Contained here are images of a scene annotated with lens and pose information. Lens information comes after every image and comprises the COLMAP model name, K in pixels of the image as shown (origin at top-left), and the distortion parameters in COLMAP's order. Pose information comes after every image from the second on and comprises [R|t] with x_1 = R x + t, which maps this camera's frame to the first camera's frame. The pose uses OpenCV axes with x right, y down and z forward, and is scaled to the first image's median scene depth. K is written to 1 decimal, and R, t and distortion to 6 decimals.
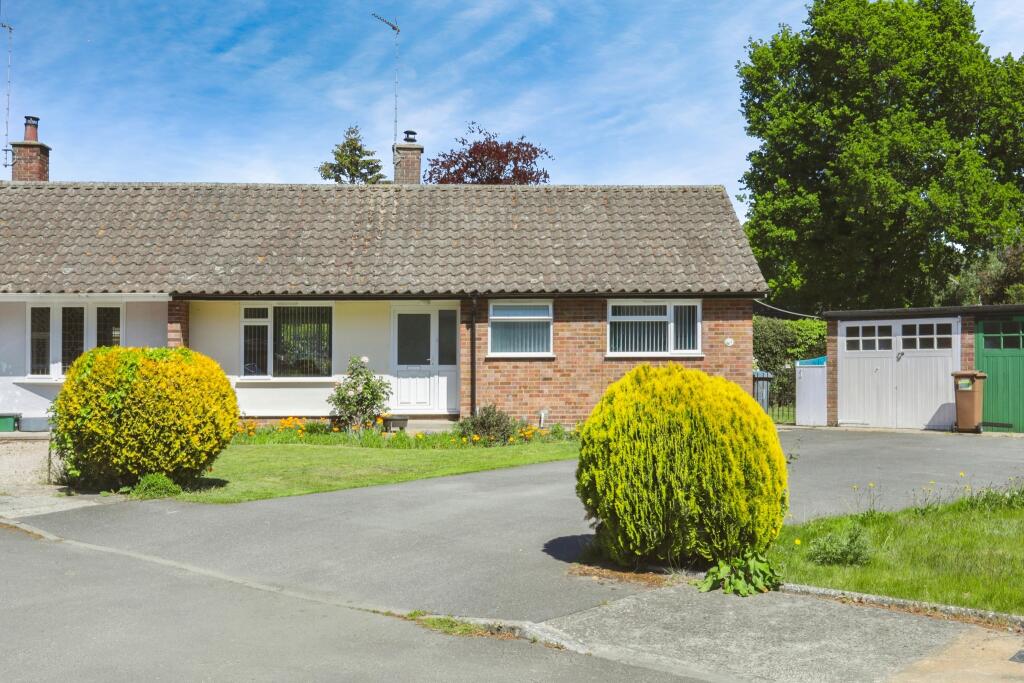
lens RADIAL K [[1164.8, 0, 511.8], [0, 1164.8, 170.2], [0, 0, 1]] dist [0.017653, 0.007937]
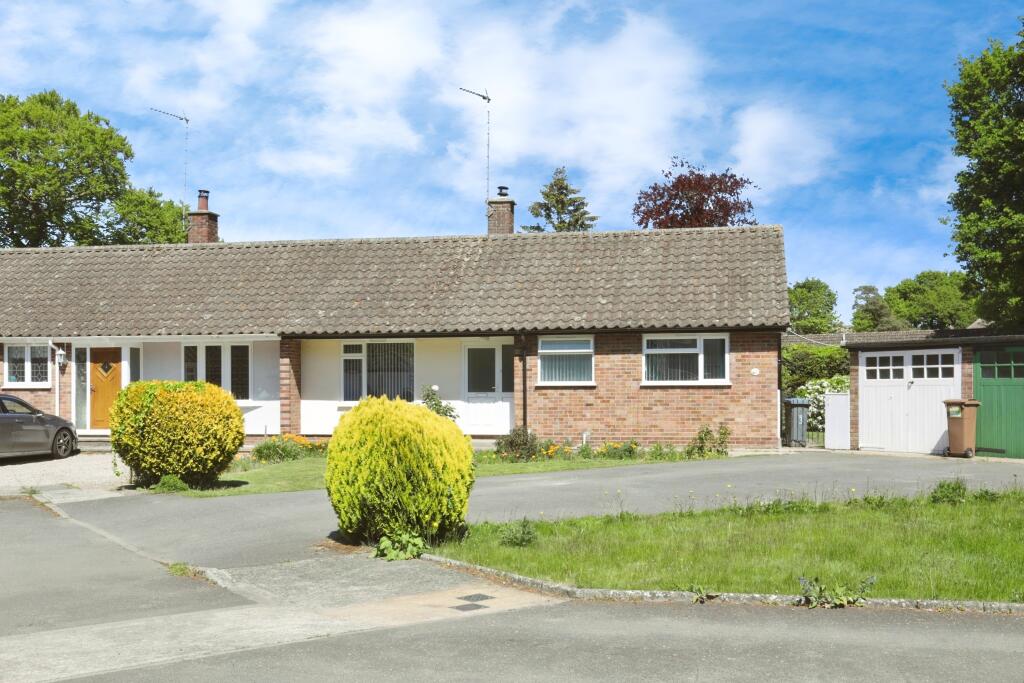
lens RADIAL K [[1164.8, 0, 511.8], [0, 1164.8, 170.2], [0, 0, 1]] dist [0.017653, 0.007937]
pose [[0.963115, -0.049201, -0.264553, 0.266819], [0.044174, 0.998713, -0.024920, -0.024822], [0.265439, 0.012314, 0.964049, -0.121178]]
